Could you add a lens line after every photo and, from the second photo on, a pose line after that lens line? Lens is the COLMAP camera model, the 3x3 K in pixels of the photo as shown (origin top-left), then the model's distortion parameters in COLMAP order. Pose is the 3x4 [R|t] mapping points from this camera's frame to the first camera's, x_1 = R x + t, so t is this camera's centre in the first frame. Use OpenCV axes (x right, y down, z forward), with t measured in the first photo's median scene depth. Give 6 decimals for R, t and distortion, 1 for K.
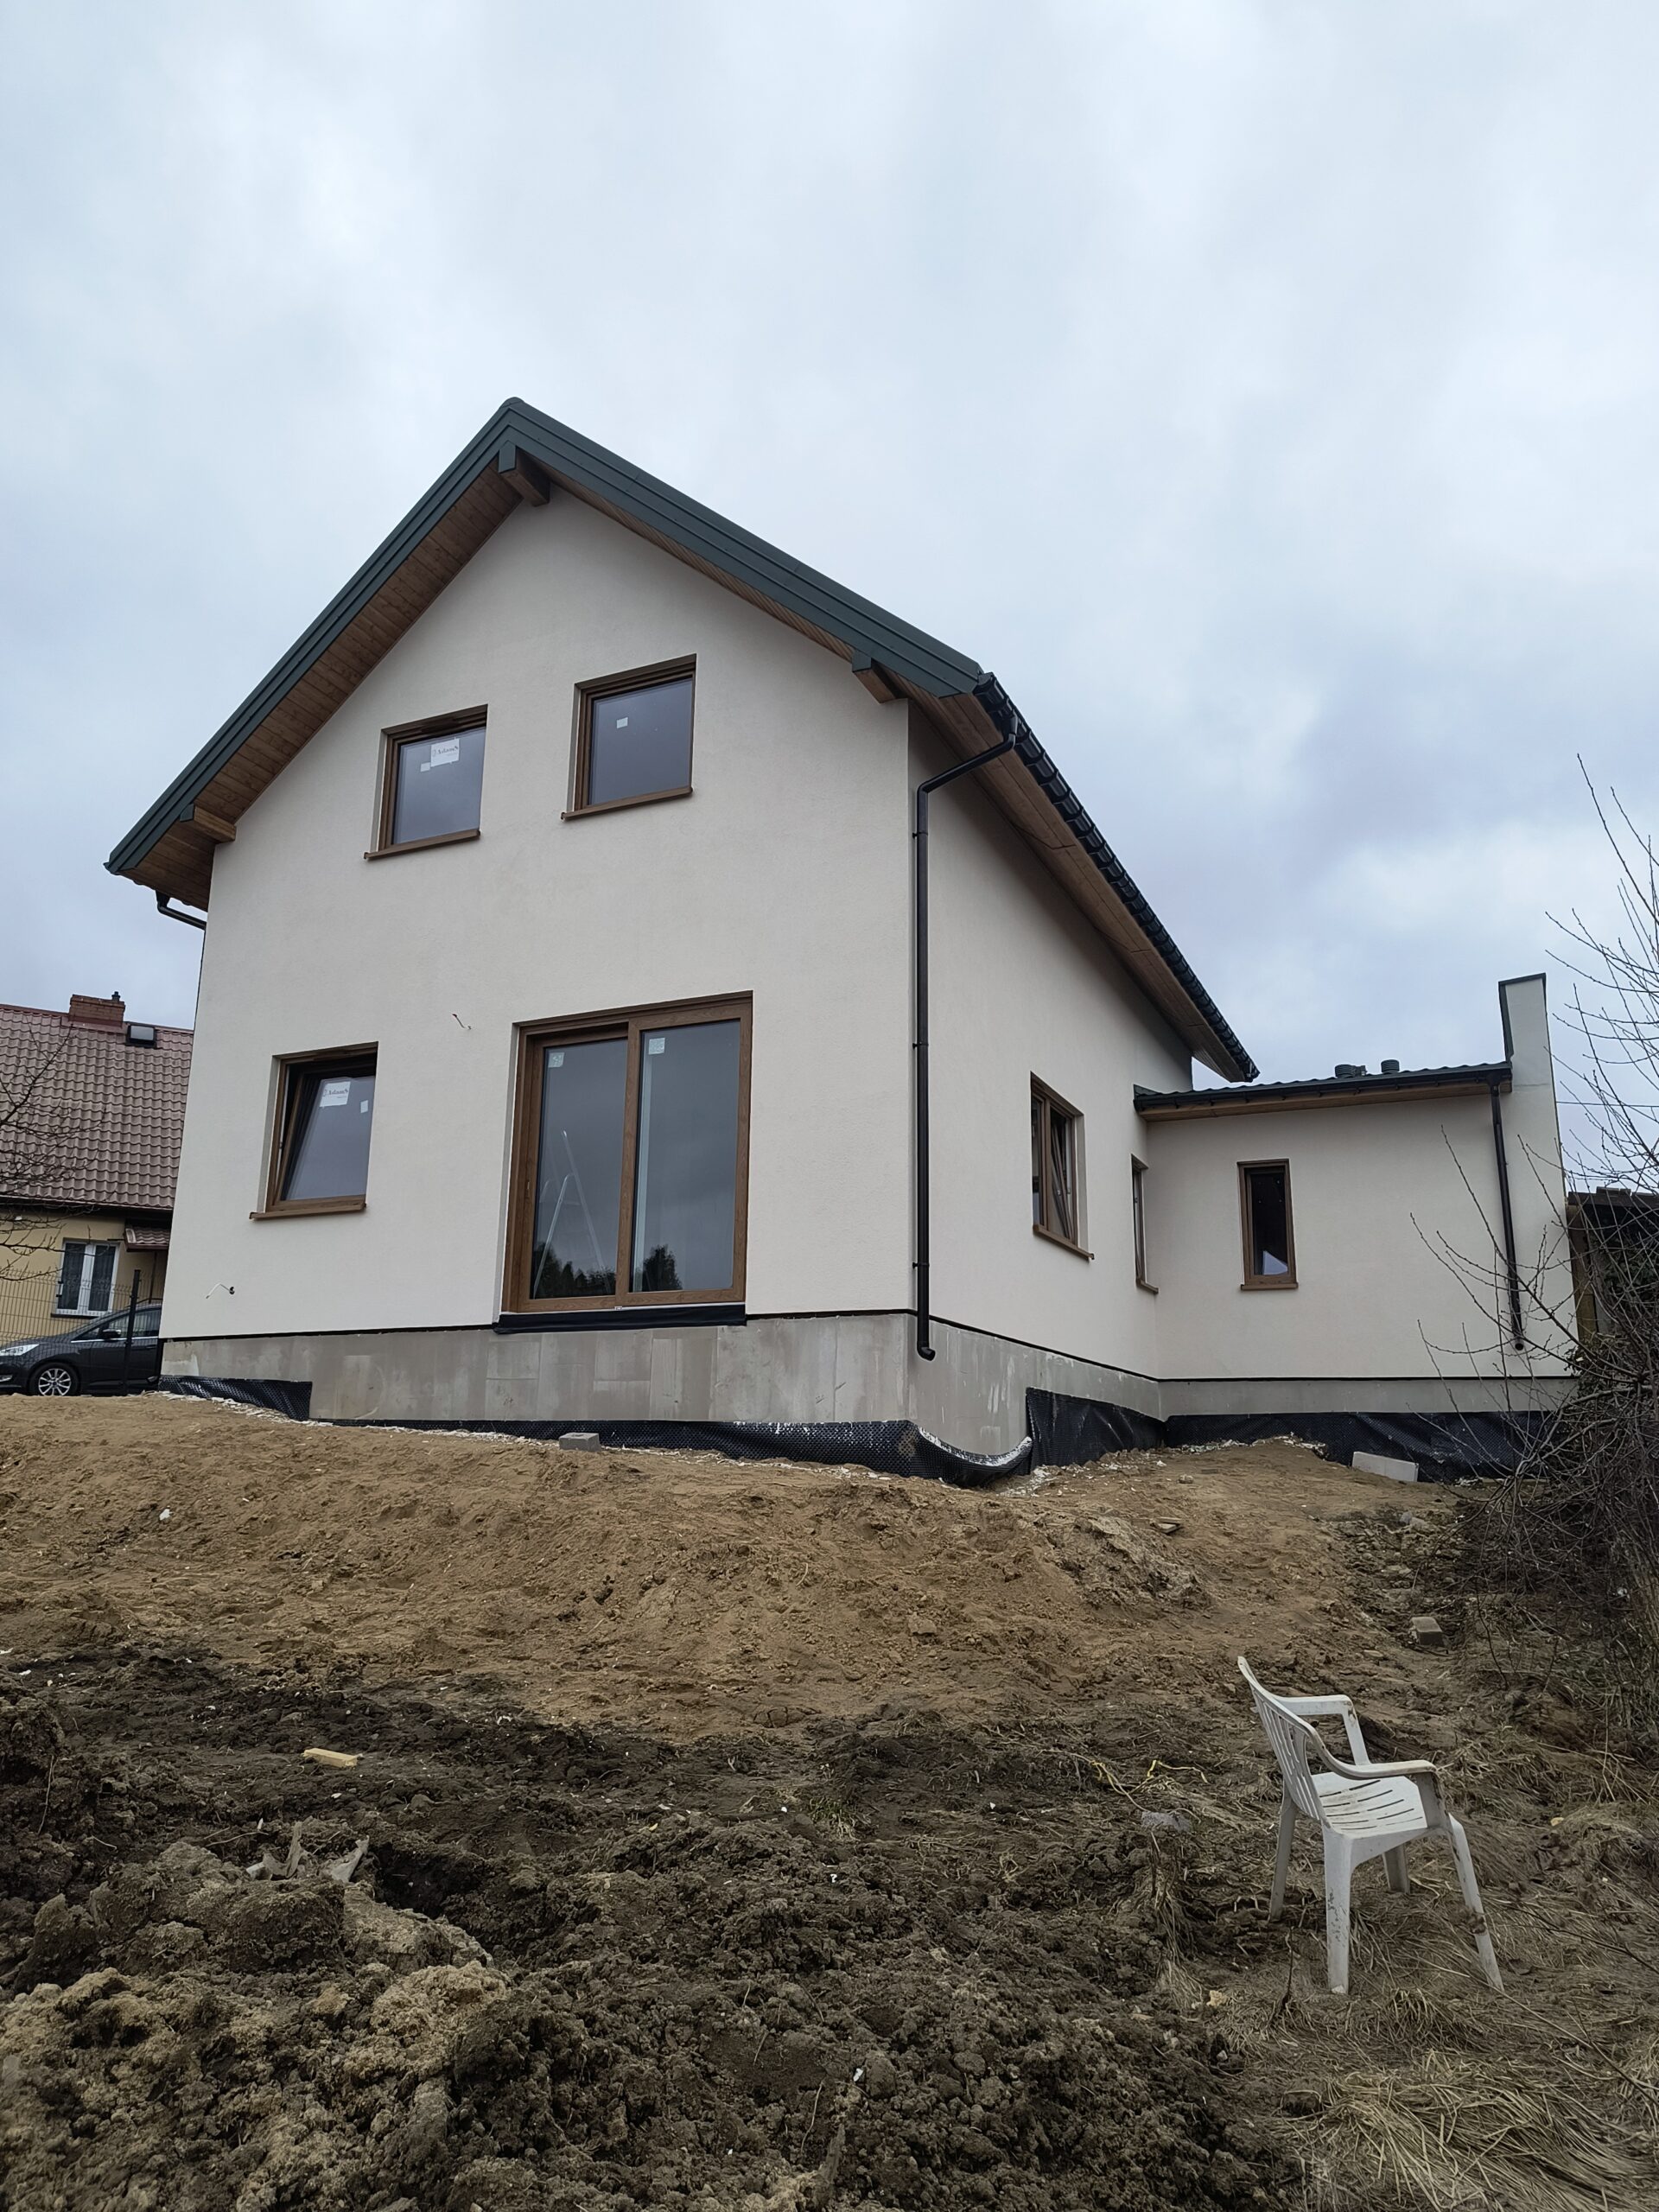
lens RADIAL K [[1517.7, 0, 876.3], [0, 1517.7, 1110.1], [0, 0, 1]] dist [0.061775, 0.002474]
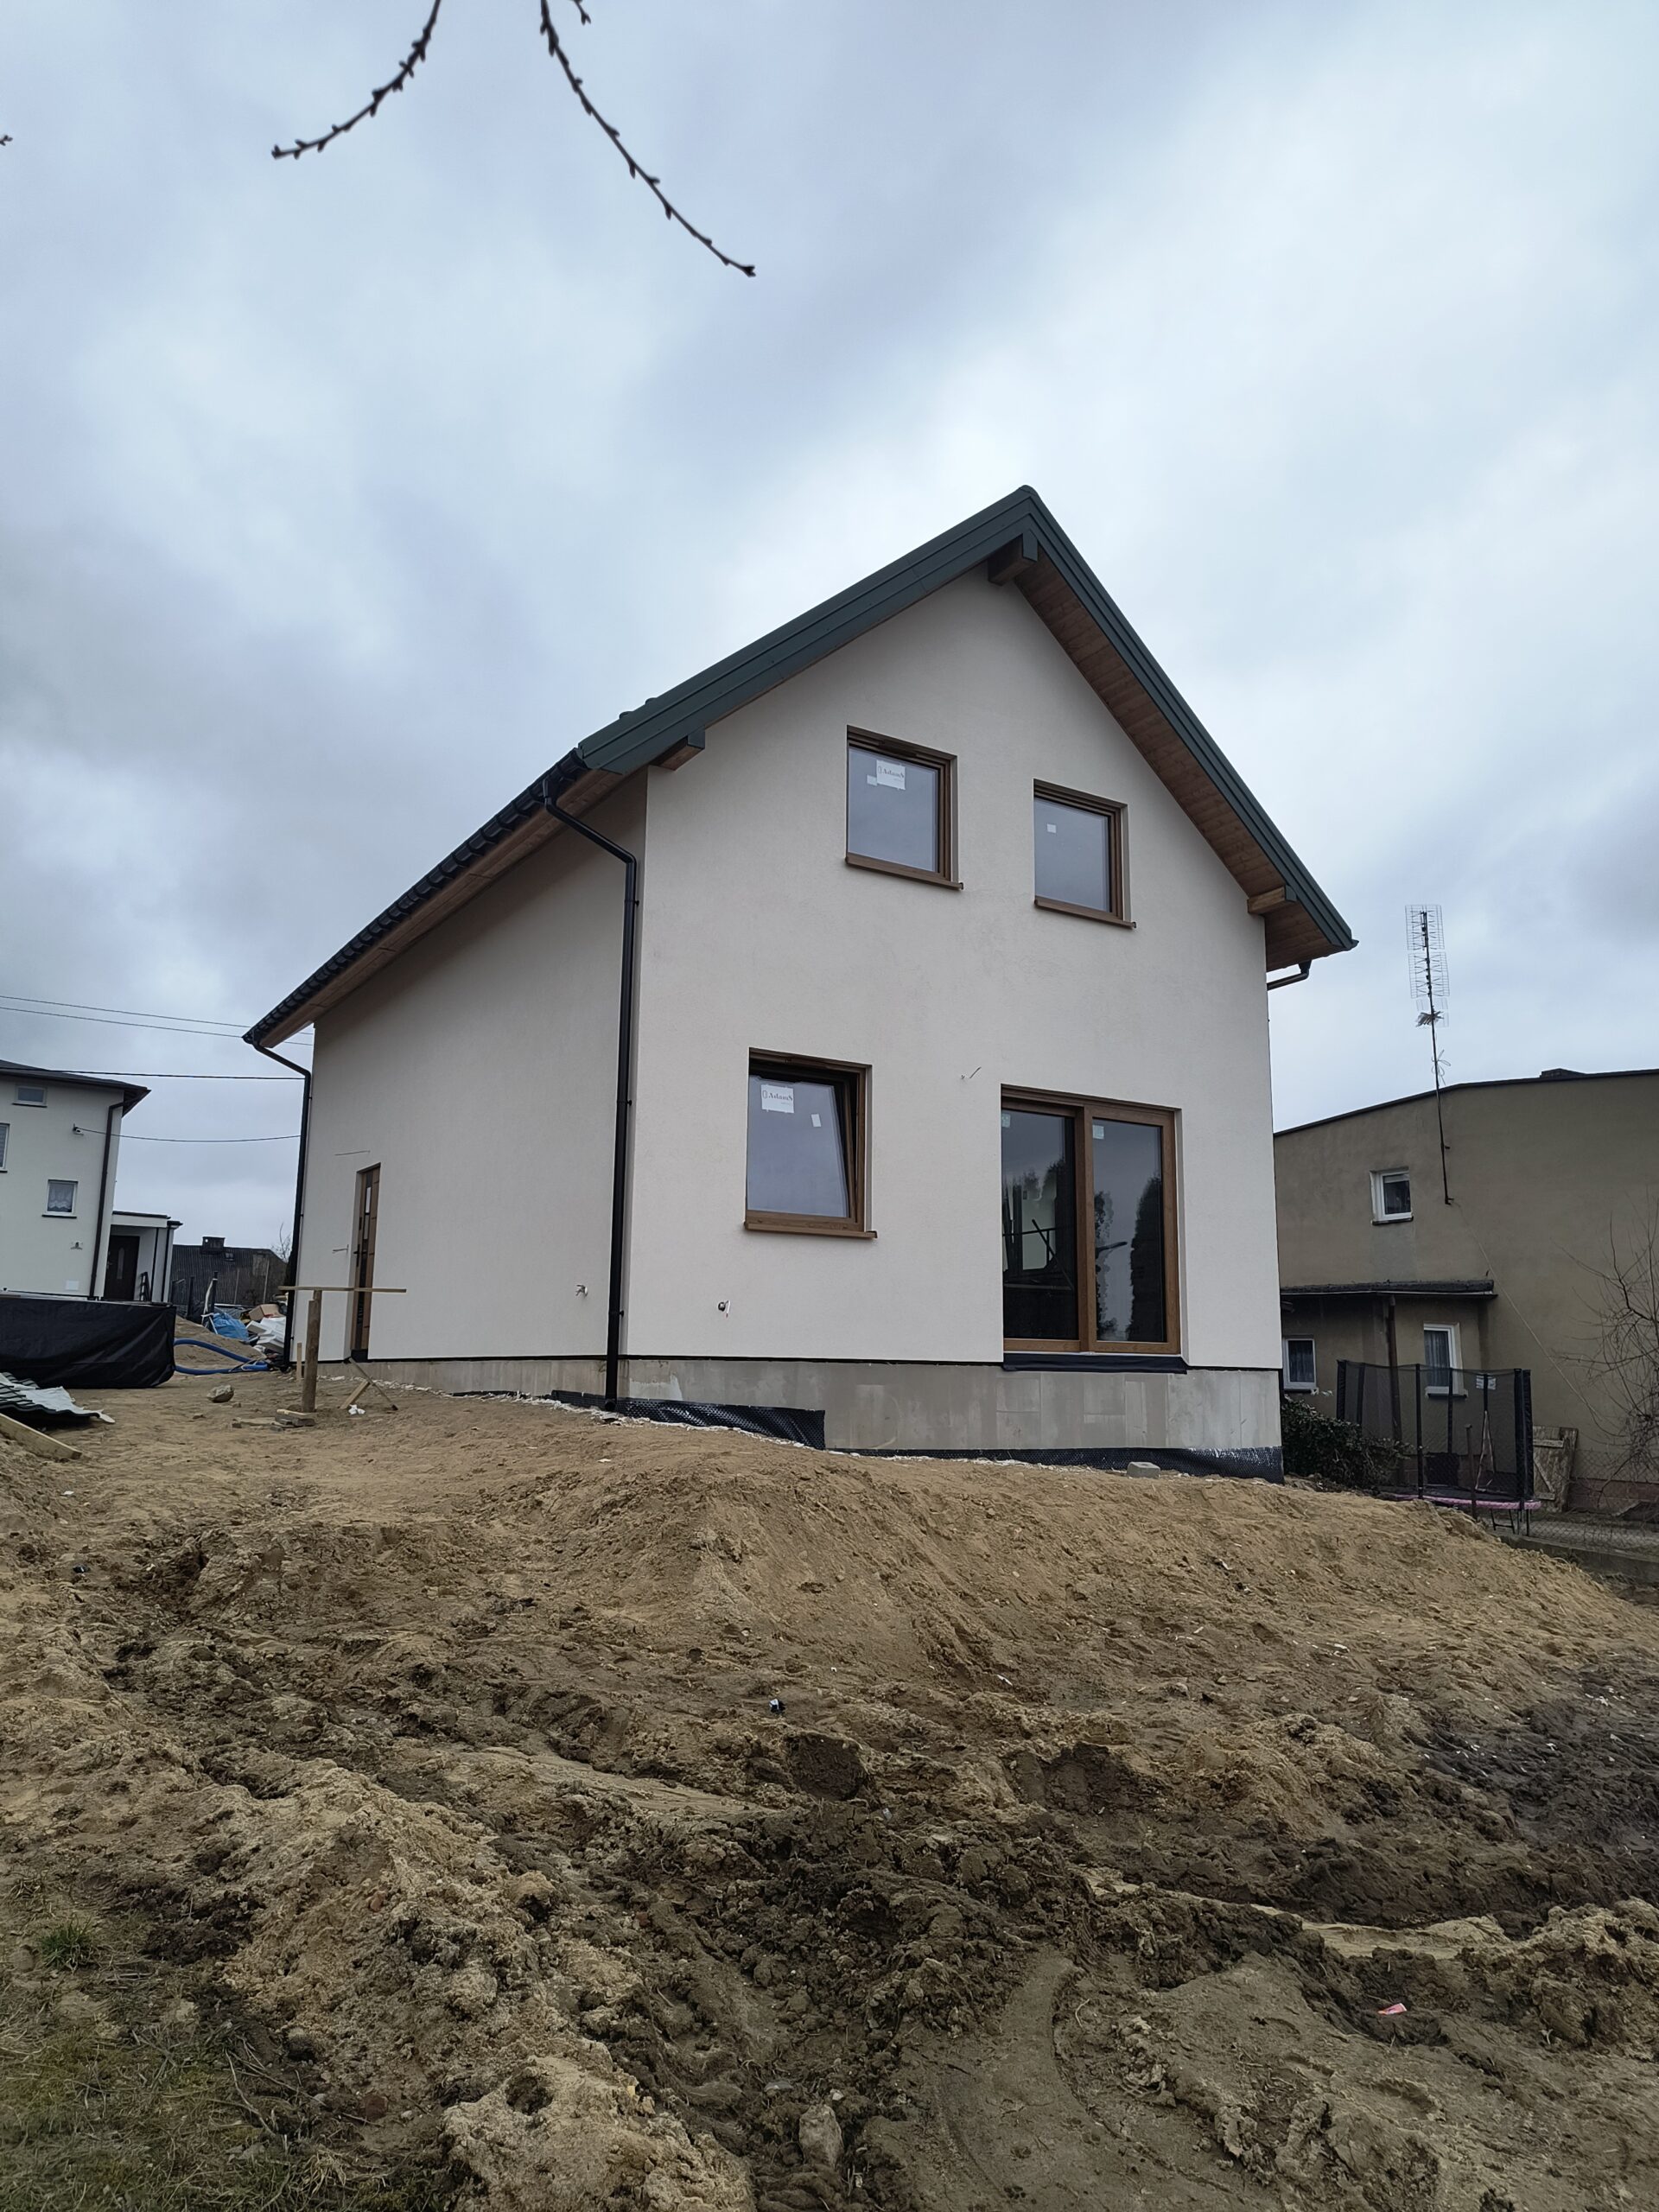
lens RADIAL K [[1517.7, 0, 876.3], [0, 1517.7, 1110.1], [0, 0, 1]] dist [0.061775, 0.002474]
pose [[0.538697, 0.142278, 0.830399, -1.236097], [-0.198048, 0.979403, -0.039329, 0.023608], [-0.818891, -0.143273, 0.555779, 0.489336]]
